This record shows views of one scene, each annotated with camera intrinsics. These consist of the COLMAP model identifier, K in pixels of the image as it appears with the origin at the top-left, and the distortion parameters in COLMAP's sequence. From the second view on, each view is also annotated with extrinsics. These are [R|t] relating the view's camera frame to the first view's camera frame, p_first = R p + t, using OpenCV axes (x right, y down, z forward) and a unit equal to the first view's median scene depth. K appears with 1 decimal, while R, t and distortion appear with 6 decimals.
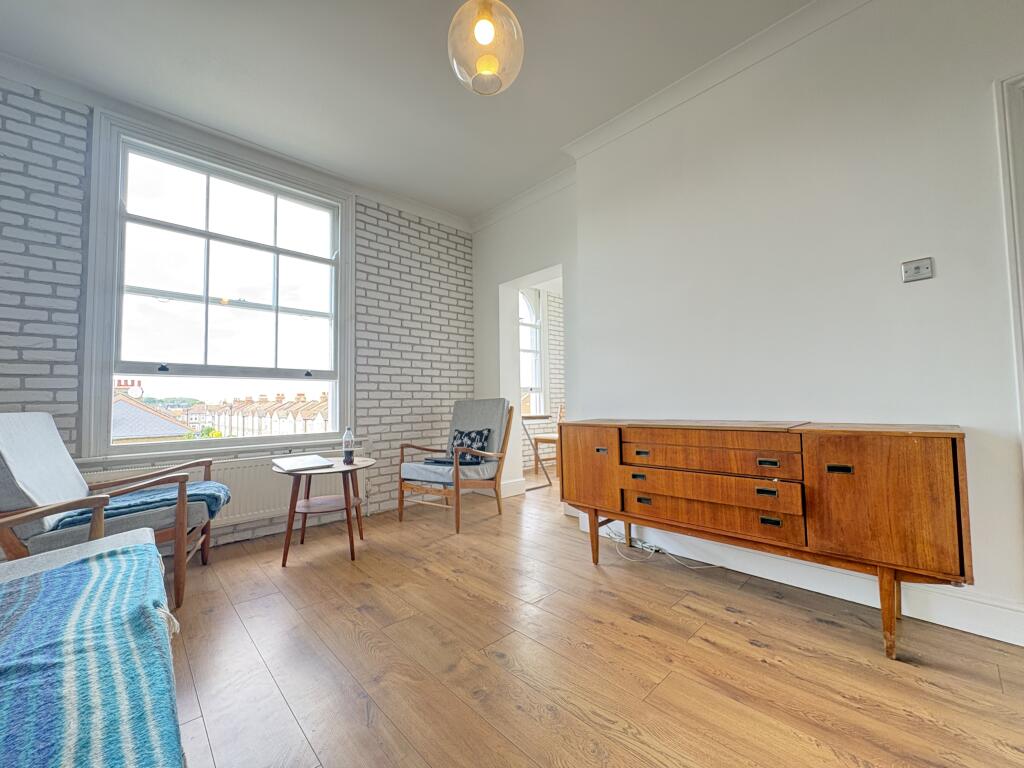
lens RADIAL K [[408.4, 0, 512.0], [0, 408.4, 384.0], [0, 0, 1]] dist [-0.002728, -0.000254]
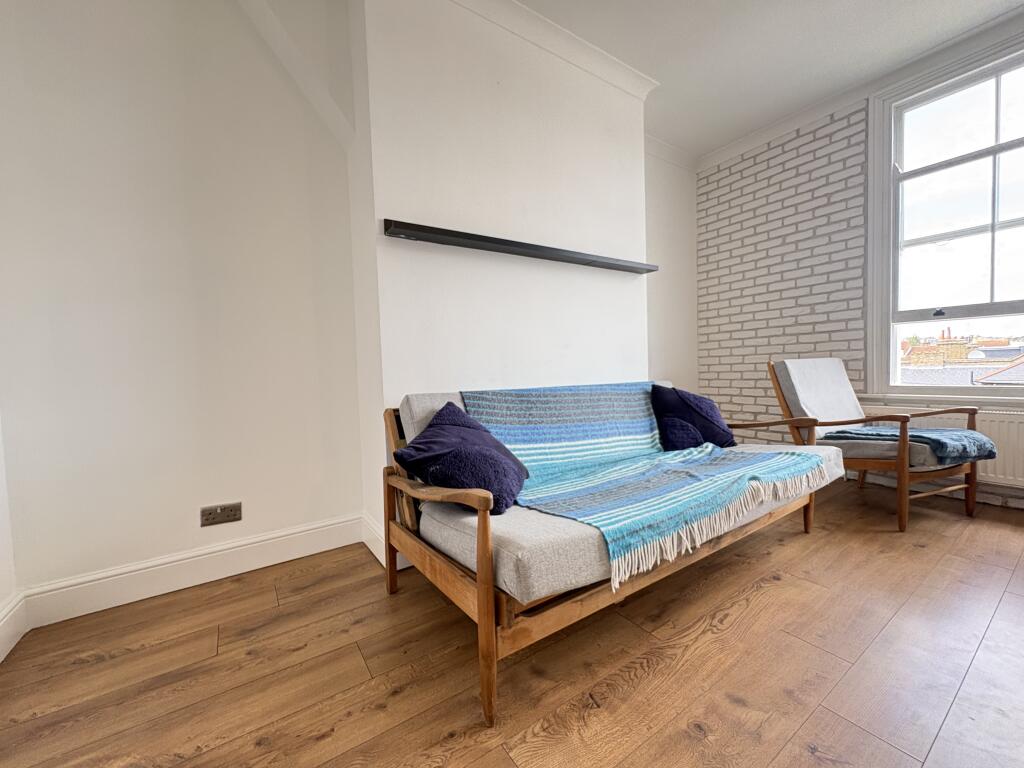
lens RADIAL K [[408.4, 0, 512.0], [0, 408.4, 384.0], [0, 0, 1]] dist [-0.002728, -0.000254]
pose [[-0.163211, 0.064460, -0.984483, 0.353966], [0.083298, 0.995201, 0.051352, -0.004201], [0.983068, -0.073625, -0.167797, 0.128208]]
